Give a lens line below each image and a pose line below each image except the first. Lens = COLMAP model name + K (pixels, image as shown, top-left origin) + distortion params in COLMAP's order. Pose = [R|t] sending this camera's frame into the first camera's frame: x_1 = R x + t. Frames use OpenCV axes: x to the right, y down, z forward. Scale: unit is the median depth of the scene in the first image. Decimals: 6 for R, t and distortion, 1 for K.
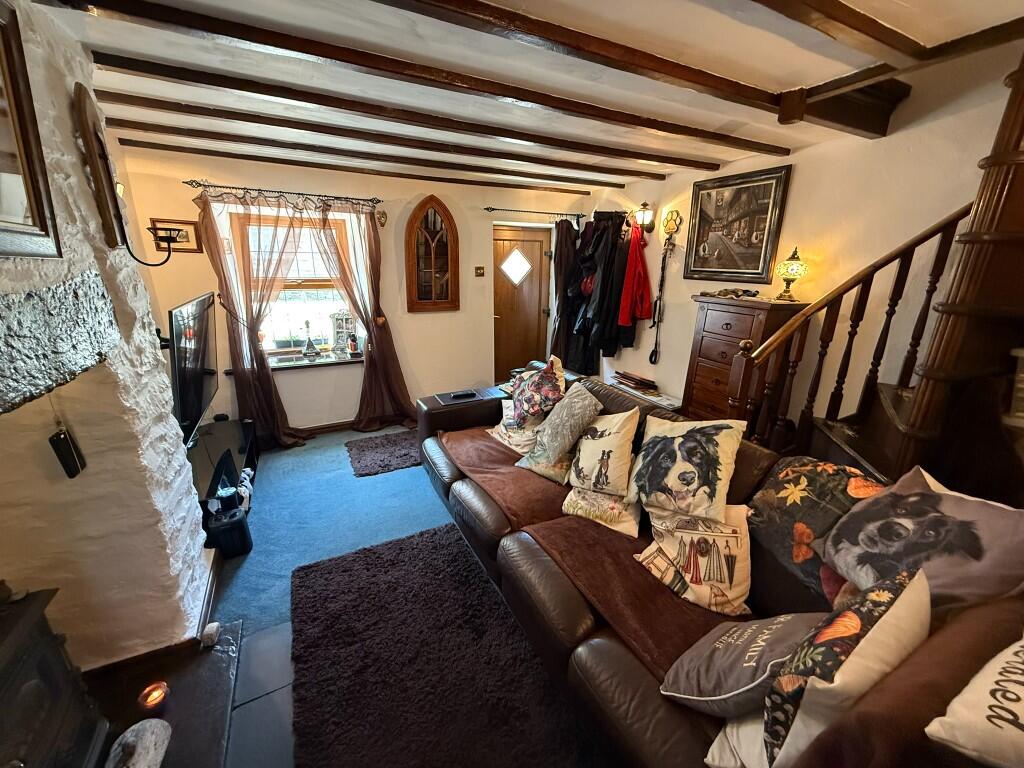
lens RADIAL K [[407.8, 0, 512.1], [0, 407.8, 385.3], [0, 0, 1]] dist [-0.000391, 0.000202]
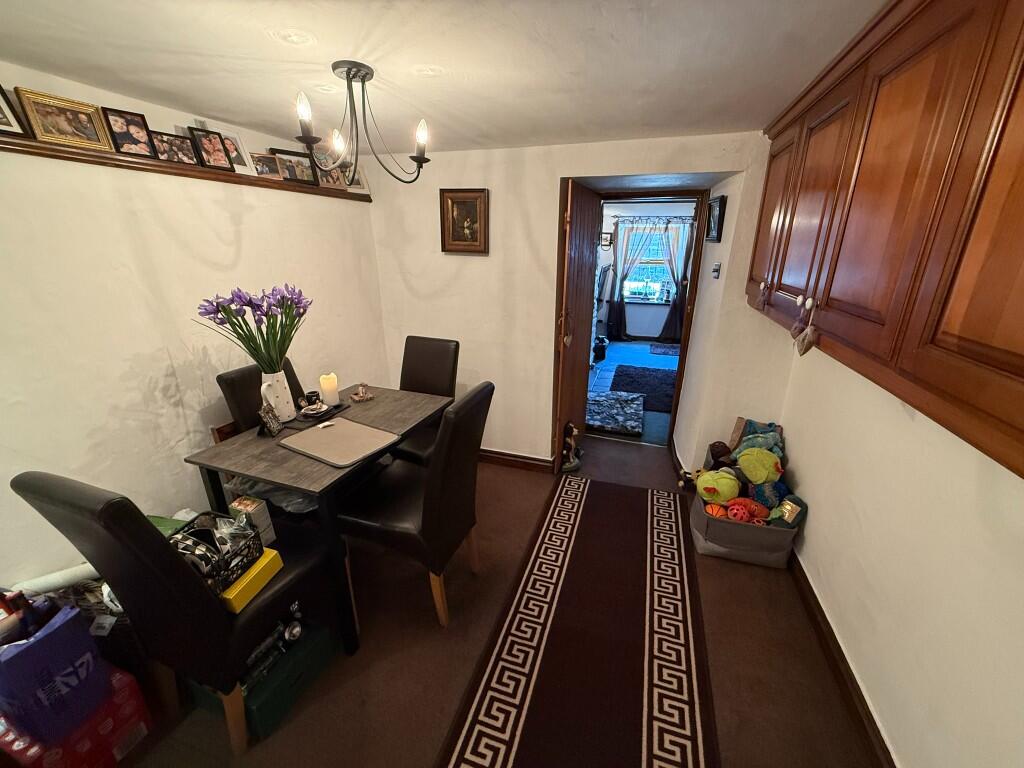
lens RADIAL K [[407.8, 0, 513.2], [0, 407.8, 380.7], [0, 0, 1]] dist [-0.000391, 0.000202]
pose [[0.700510, 0.213626, -0.680919, 0.471609], [-0.203549, 0.974320, 0.096271, 0.247677], [0.683999, 0.071161, 0.726004, -0.806578]]
